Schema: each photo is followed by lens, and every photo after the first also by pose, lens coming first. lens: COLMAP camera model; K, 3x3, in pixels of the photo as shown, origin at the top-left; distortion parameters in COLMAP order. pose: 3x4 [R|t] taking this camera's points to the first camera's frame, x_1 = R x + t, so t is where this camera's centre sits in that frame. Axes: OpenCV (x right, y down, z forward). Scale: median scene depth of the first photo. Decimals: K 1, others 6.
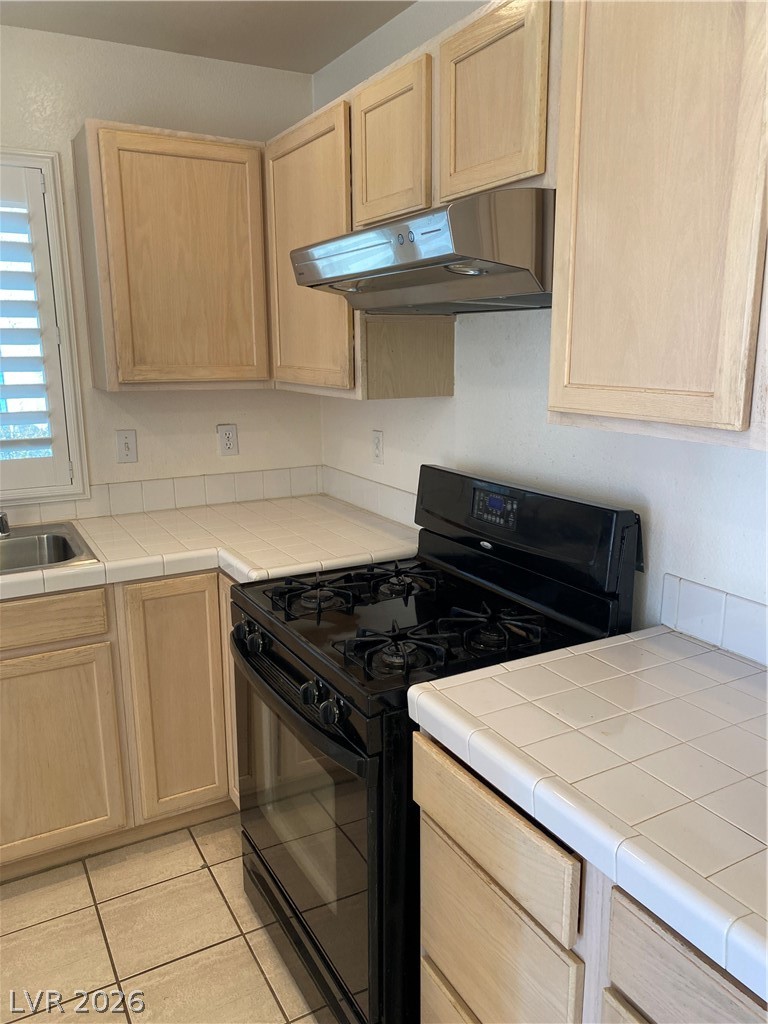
lens RADIAL K [[778.3, 0, 384.7], [0, 778.3, 517.7], [0, 0, 1]] dist [-0.003247, -0.000382]
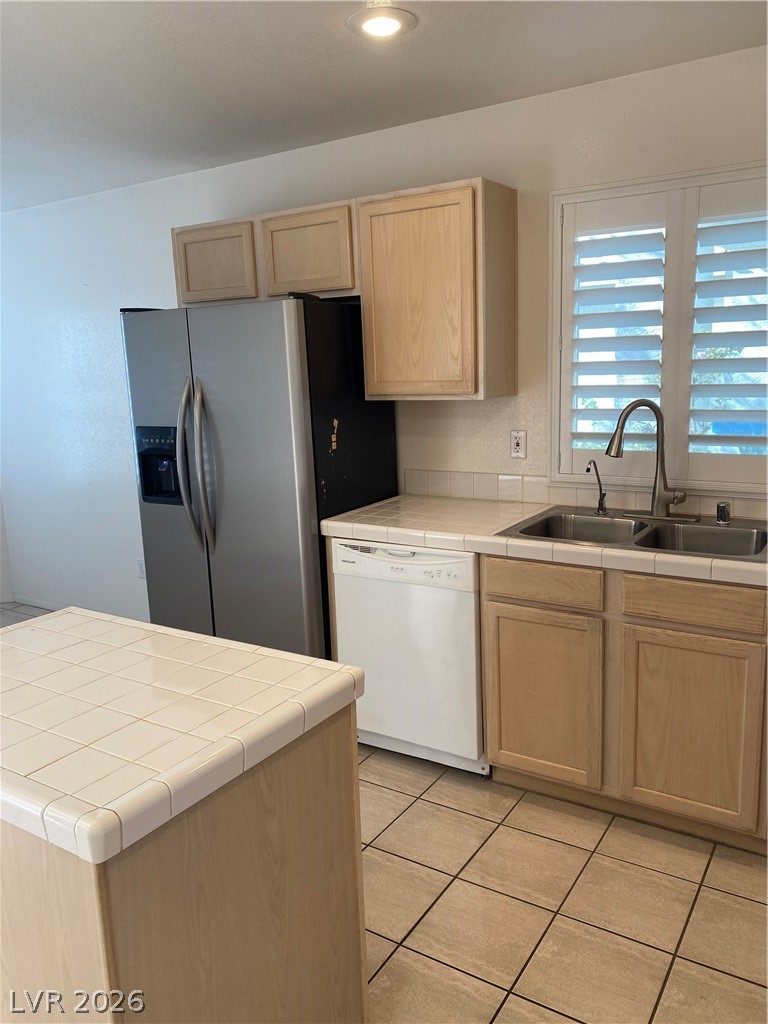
lens RADIAL K [[778.3, 0, 385.4], [0, 778.3, 507.3], [0, 0, 1]] dist [-0.003247, -0.000382]
pose [[0.473469, 0.160954, -0.865980, 0.251311], [-0.156406, 0.982901, 0.097171, -0.033980], [0.866812, 0.089437, 0.490548, 0.080233]]
